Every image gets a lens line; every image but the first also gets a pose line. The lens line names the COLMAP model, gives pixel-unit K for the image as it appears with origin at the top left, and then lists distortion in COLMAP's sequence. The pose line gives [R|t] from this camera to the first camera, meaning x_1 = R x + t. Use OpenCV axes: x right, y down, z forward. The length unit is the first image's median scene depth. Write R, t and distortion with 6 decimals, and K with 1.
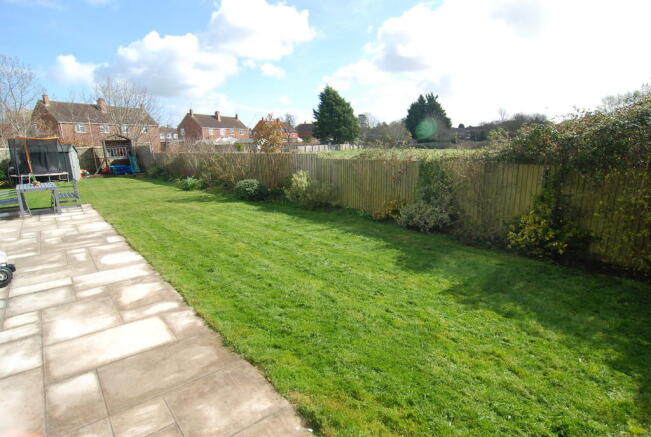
lens RADIAL K [[341.4, 0, 325.5], [0, 341.4, 218.5], [0, 0, 1]] dist [-0.023610, -0.000079]
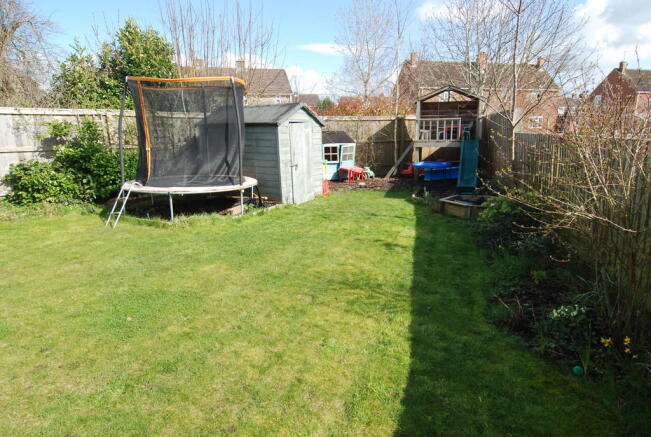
lens RADIAL K [[416.0, 0, 325.5], [0, 416.0, 218.5], [0, 0, 1]] dist [-0.001006, -0.000778]
pose [[0.589147, 0.196864, -0.783677, -0.270045], [-0.185219, 0.976945, 0.106171, -0.114506], [0.786511, 0.082602, 0.612027, 0.569119]]
